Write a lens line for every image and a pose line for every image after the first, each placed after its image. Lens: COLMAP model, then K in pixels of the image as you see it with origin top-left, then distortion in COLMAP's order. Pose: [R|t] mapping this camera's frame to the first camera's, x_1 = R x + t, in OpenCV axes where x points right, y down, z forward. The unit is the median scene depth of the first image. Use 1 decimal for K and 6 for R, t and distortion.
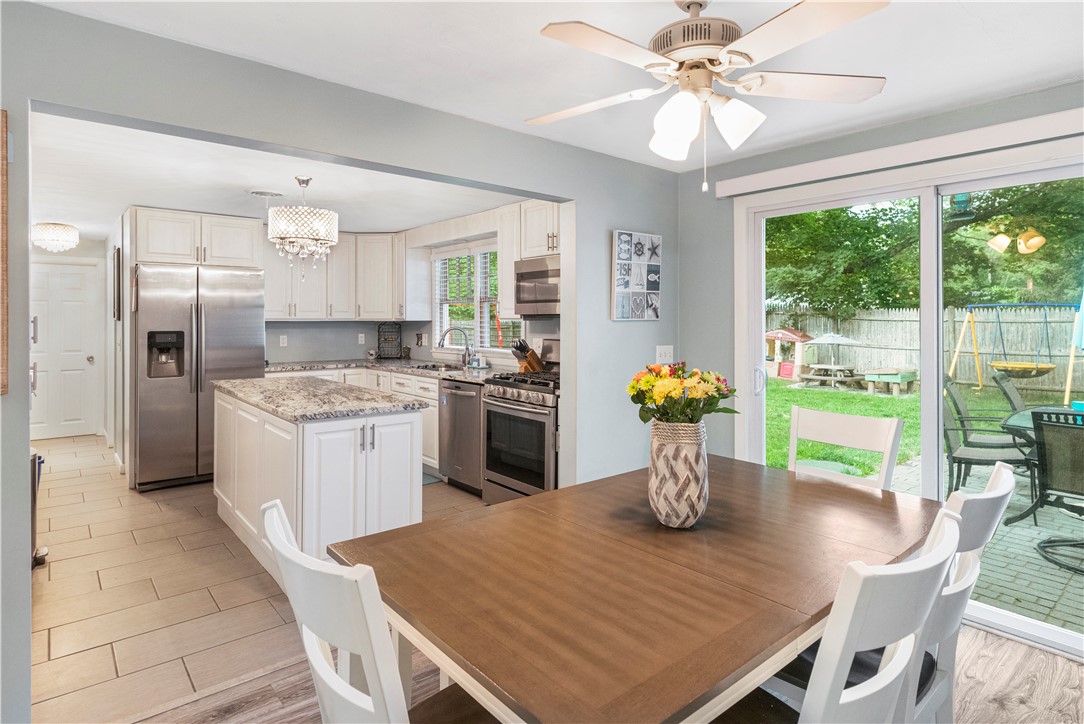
lens RADIAL K [[582.4, 0, 542.6], [0, 582.4, 313.9], [0, 0, 1]] dist [0.000102, -0.000365]
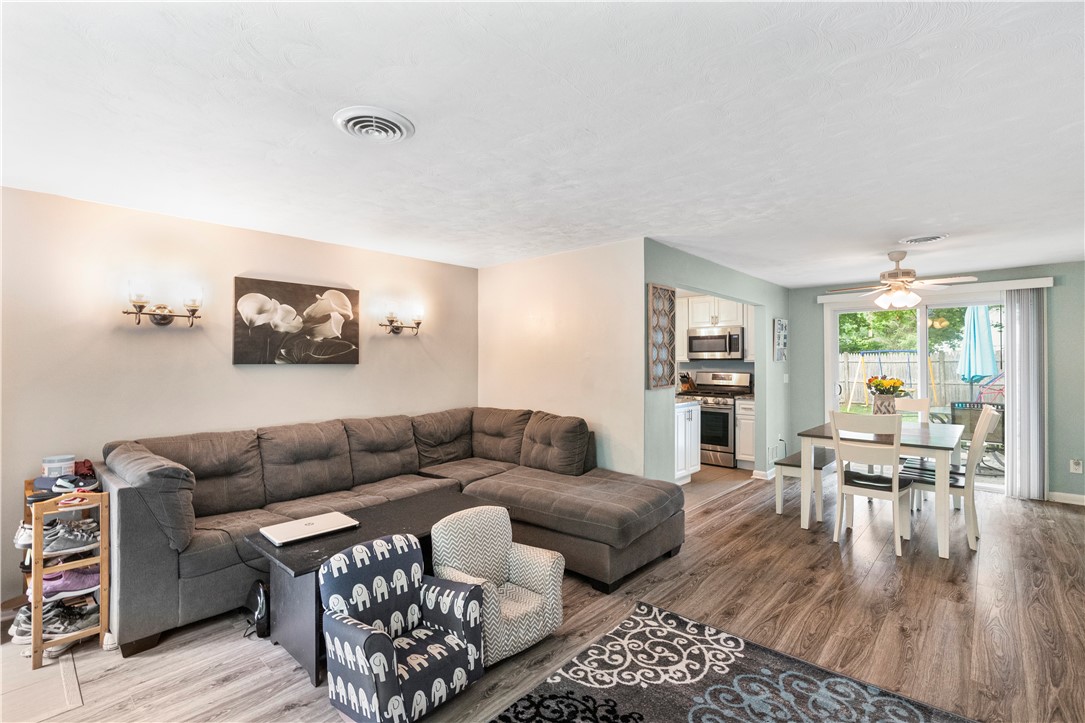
lens RADIAL K [[508.7, 0, 542.5], [0, 508.7, 361.5], [0, 0, 1]] dist [-0.001777, 0.000107]
pose [[0.990113, -0.000027, 0.140270, -0.609172], [-0.001513, 0.999940, 0.010873, -0.004896], [-0.140262, -0.010978, 0.990054, -0.438275]]
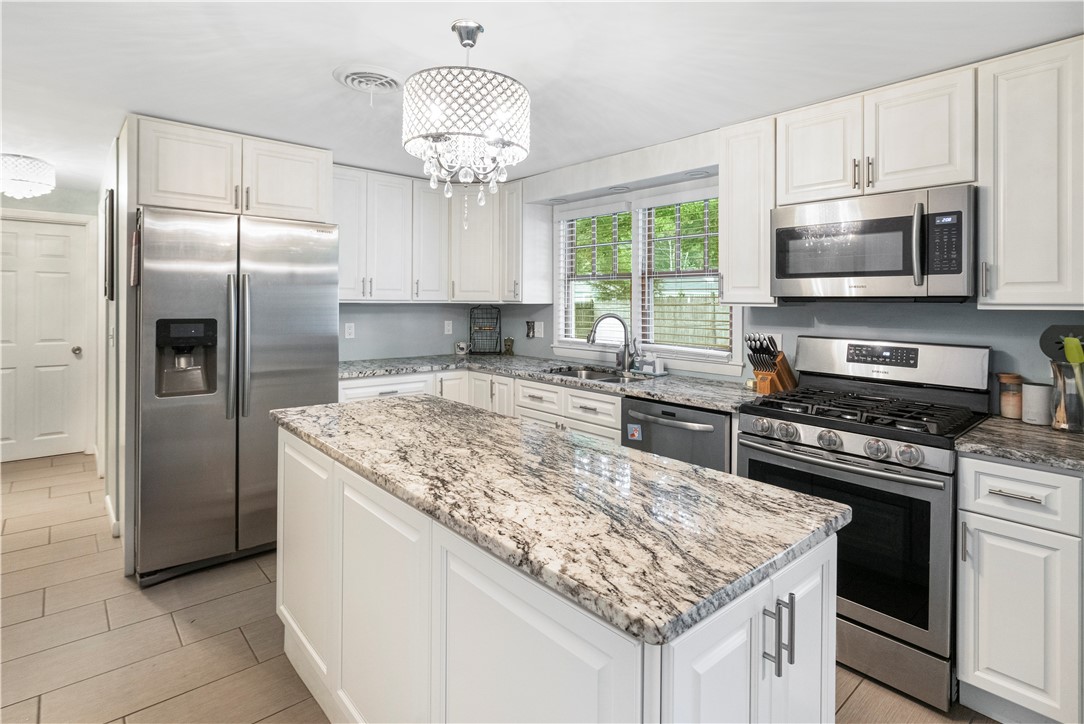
lens RADIAL K [[549.5, 0, 547.9], [0, 549.5, 300.4], [0, 0, 1]] dist [0.001255, 0.000545]
pose [[0.999644, 0.008604, 0.025246, -0.248394], [-0.008791, 0.999935, 0.007280, 0.002658], [-0.025181, -0.007499, 0.999655, 0.363493]]
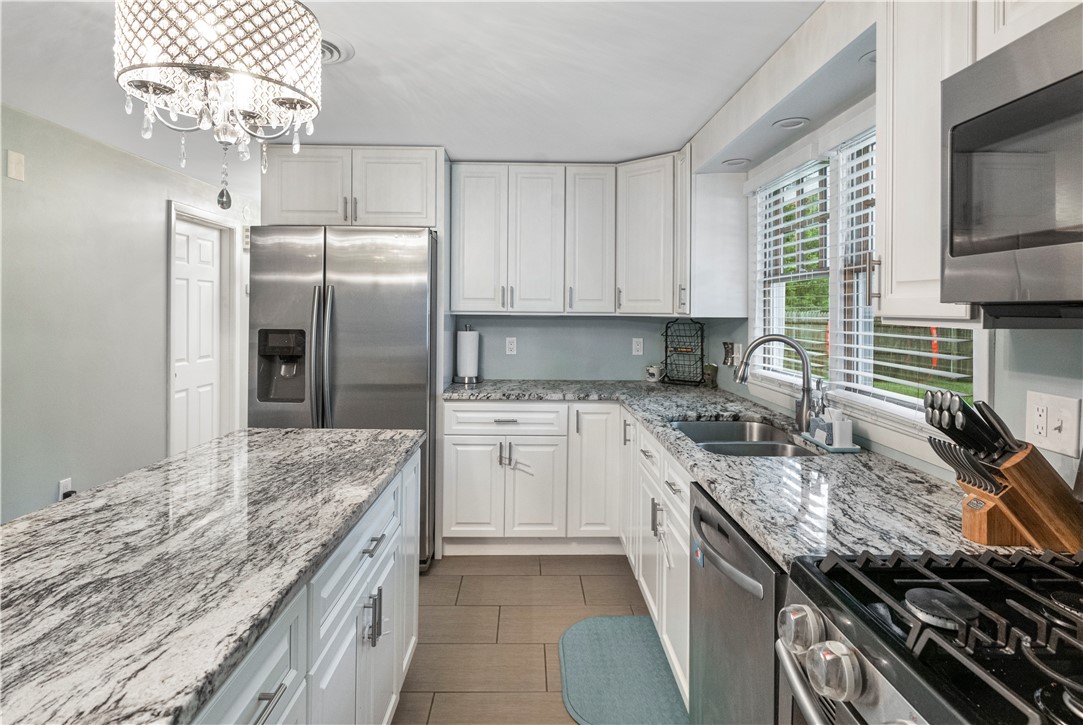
lens RADIAL K [[581.9, 0, 542.1], [0, 581.9, 314.4], [0, 0, 1]] dist [0.000102, -0.000365]
pose [[0.779126, 0.012962, -0.626733, -0.021181], [-0.004251, 0.999872, 0.015395, 0.002313], [0.626852, -0.009330, 0.779082, 0.593012]]
